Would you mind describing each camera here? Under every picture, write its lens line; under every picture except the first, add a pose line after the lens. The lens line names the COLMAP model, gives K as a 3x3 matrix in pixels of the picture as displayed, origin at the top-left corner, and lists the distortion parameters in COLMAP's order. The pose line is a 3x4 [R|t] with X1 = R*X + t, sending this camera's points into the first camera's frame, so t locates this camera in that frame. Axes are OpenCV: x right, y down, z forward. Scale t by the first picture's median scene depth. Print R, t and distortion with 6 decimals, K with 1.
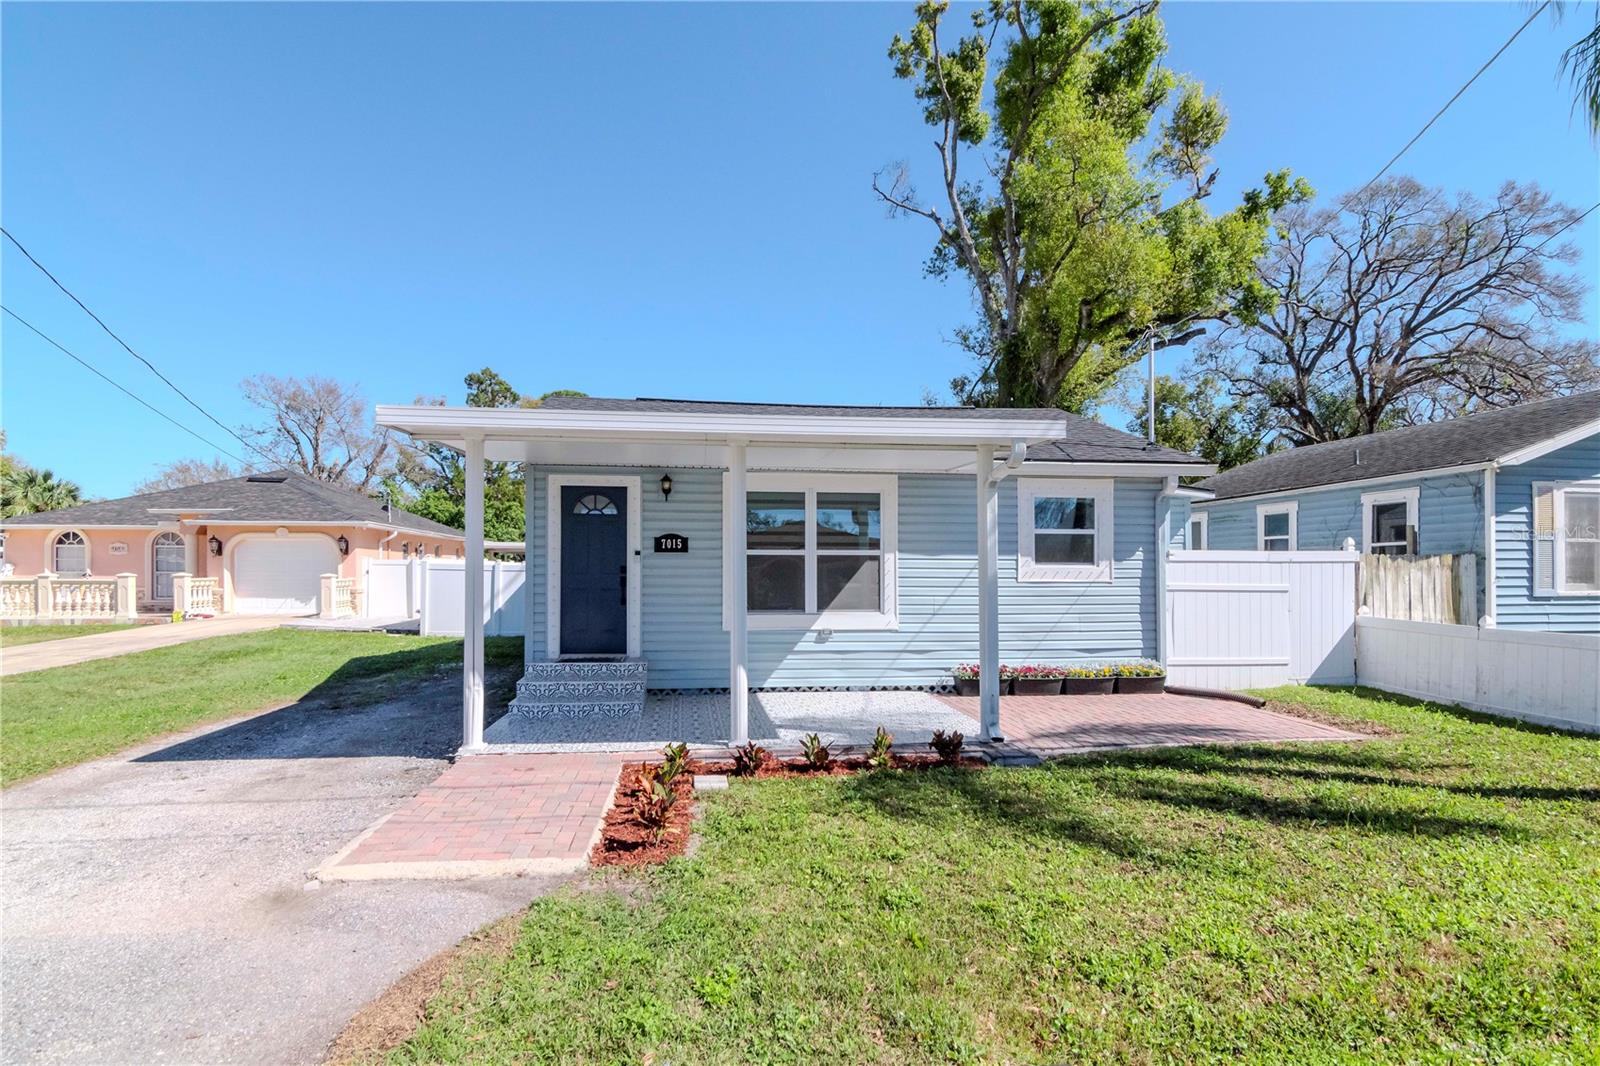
lens RADIAL K [[775.6, 0, 805.1], [0, 775.6, 551.9], [0, 0, 1]] dist [-0.002618, -0.005865]
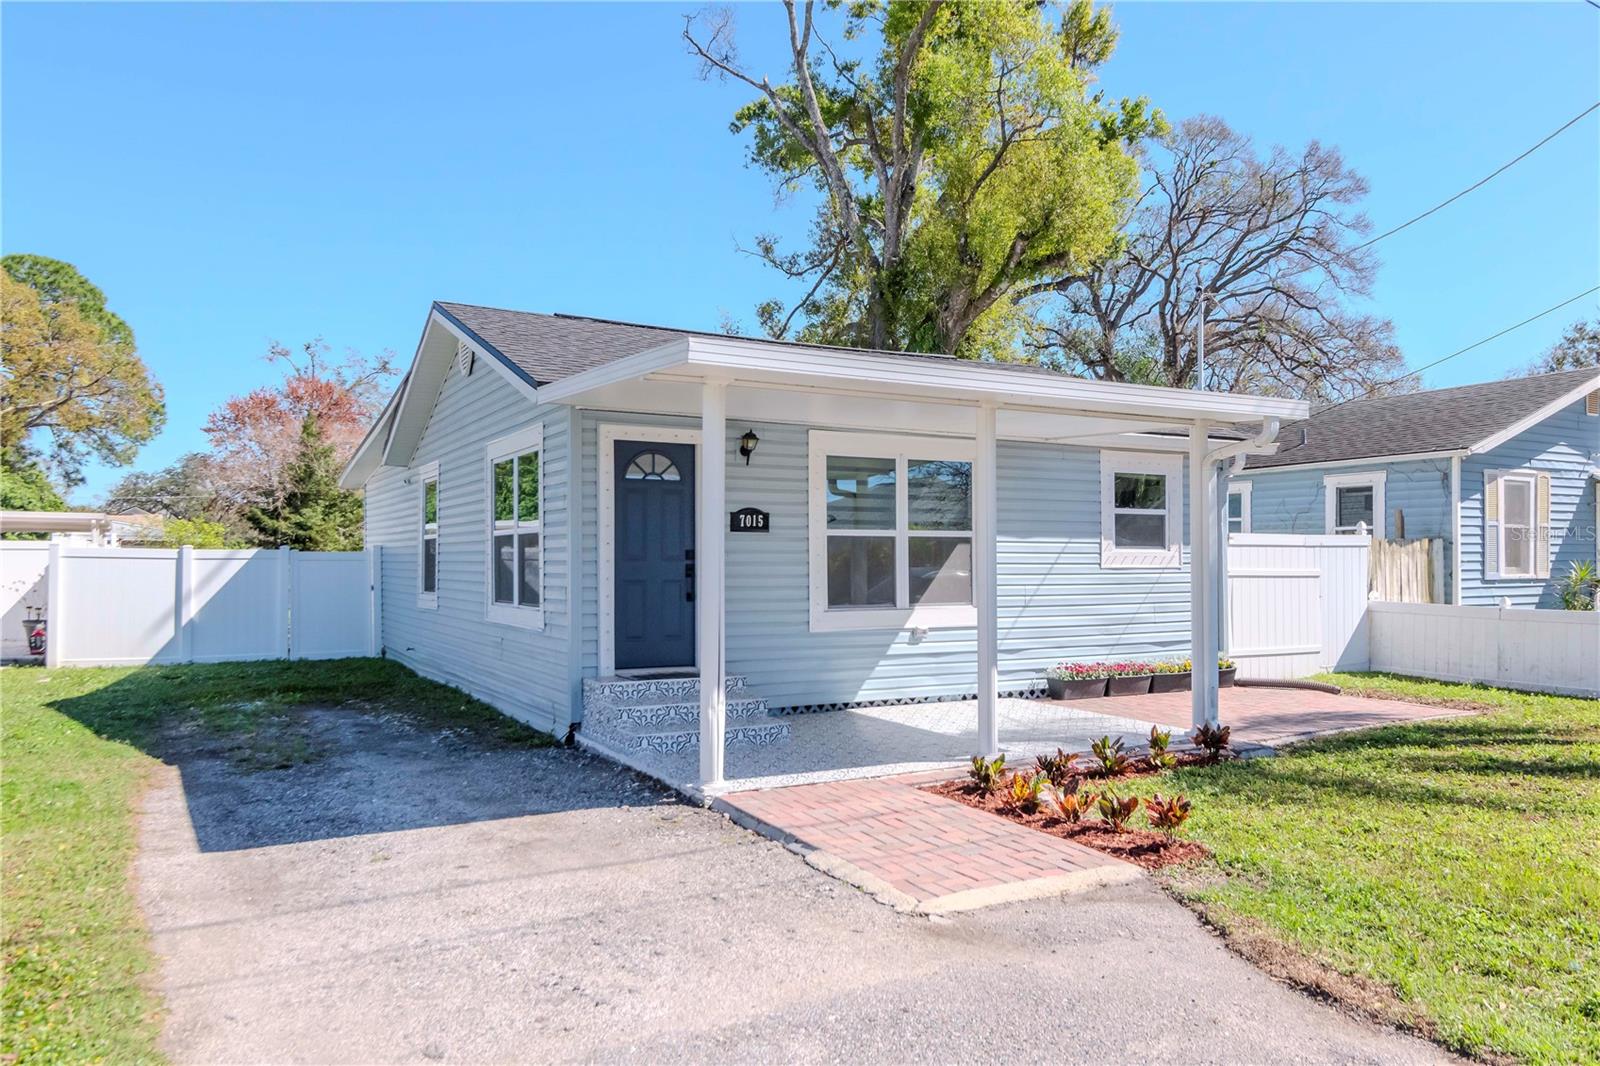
lens RADIAL K [[1114.2, 0, 790.7], [0, 1114.2, 532.9], [0, 0, 1]] dist [-0.000764, -0.006135]
pose [[0.924195, 0.006268, 0.381869, -0.540899], [-0.006527, 0.999979, -0.000616, 0.001715], [-0.381865, -0.001923, 0.924216, -0.033145]]
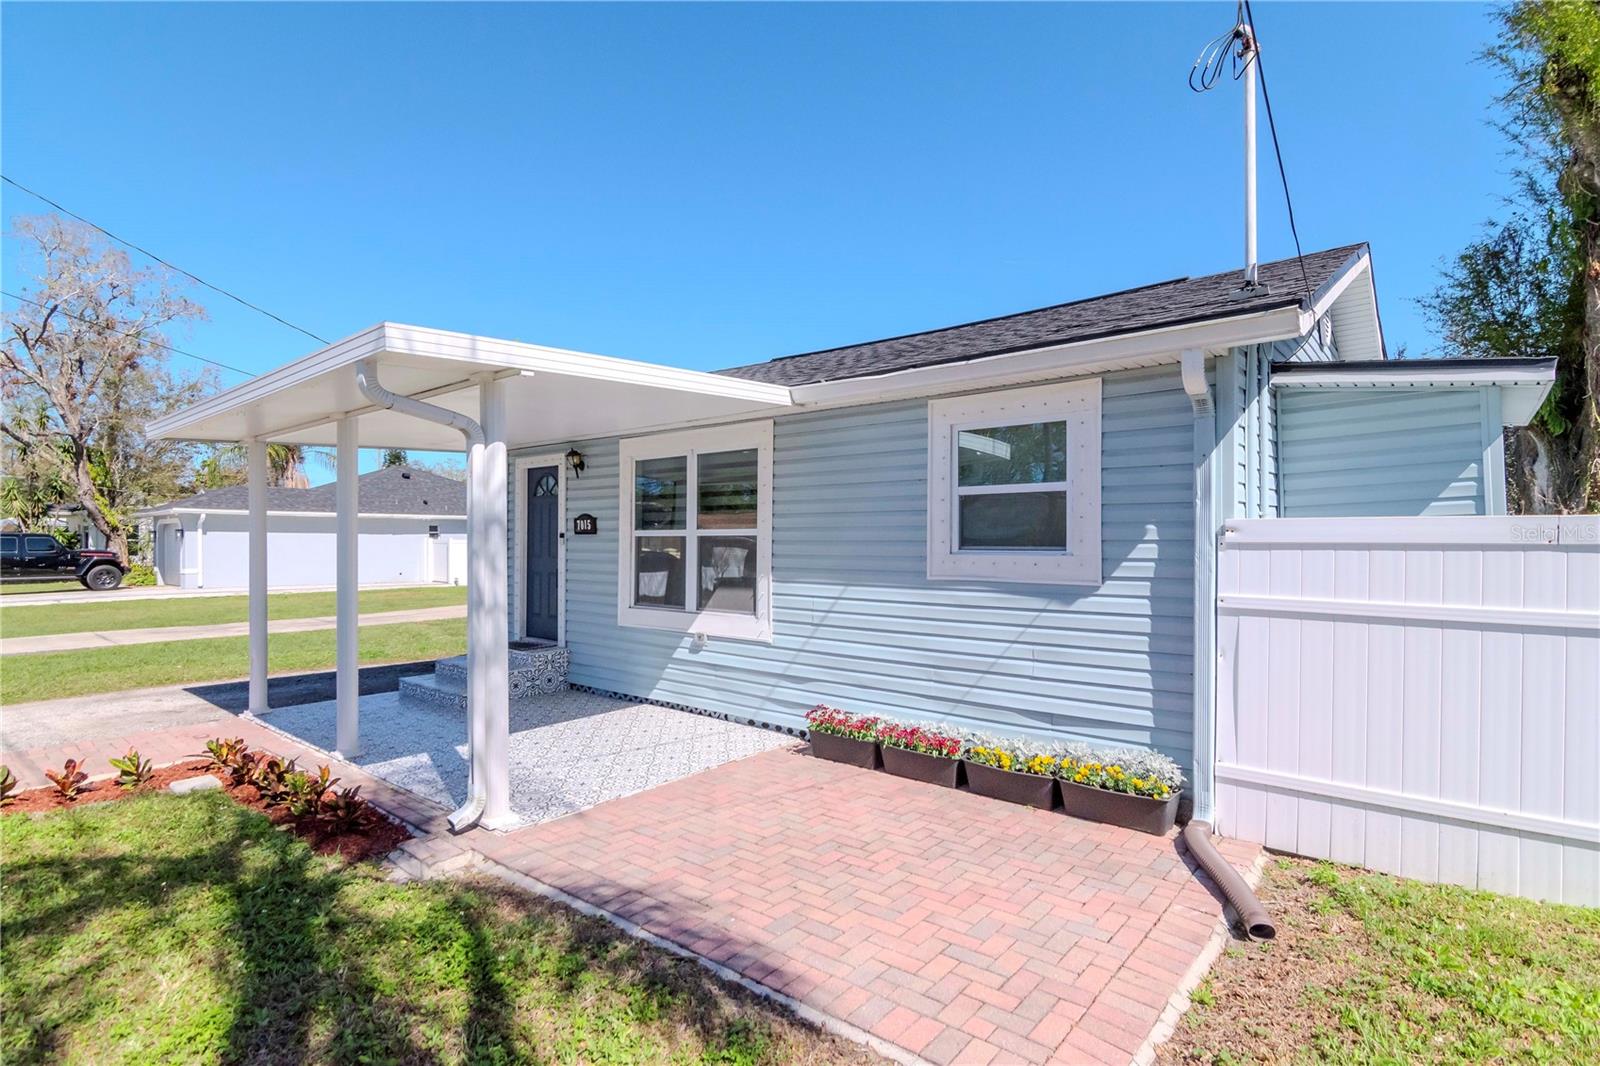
lens RADIAL K [[790.5, 0, 800.0], [0, 790.5, 533.0], [0, 0, 1]] dist [-0.064253, -0.000225]
pose [[0.692868, -0.009393, -0.721003, 0.642006], [0.016055, 0.999868, 0.002403, 0.000634], [0.720886, -0.013241, 0.692927, 0.530608]]
